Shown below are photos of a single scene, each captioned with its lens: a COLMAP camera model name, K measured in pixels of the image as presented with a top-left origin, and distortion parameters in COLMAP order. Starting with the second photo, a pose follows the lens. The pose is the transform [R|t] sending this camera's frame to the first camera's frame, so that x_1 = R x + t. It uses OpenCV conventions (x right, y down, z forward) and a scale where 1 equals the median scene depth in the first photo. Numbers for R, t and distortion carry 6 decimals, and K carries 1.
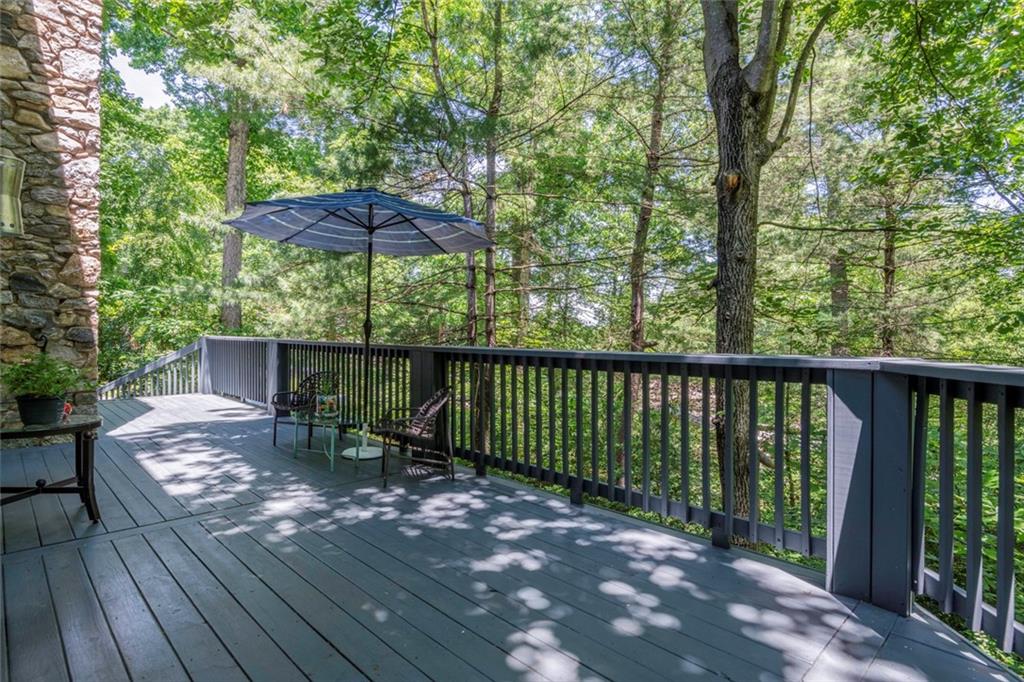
lens RADIAL K [[539.3, 0, 512.0], [0, 539.3, 341.0], [0, 0, 1]] dist [0.000454, 0.000058]
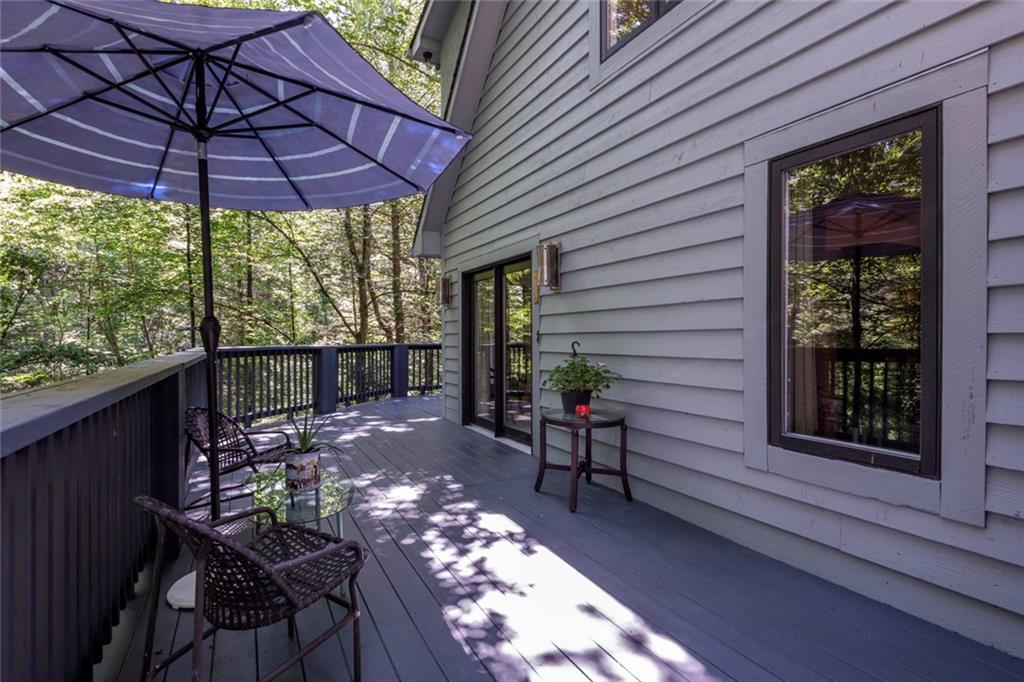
lens RADIAL K [[485.2, 0, 512.0], [0, 485.2, 341.0], [0, 0, 1]] dist [0.003154, -0.012303]
pose [[-0.961878, -0.006543, 0.273400, -0.926742], [-0.004105, 0.999947, 0.009486, -0.029446], [-0.273448, 0.008002, -0.961854, 1.923387]]
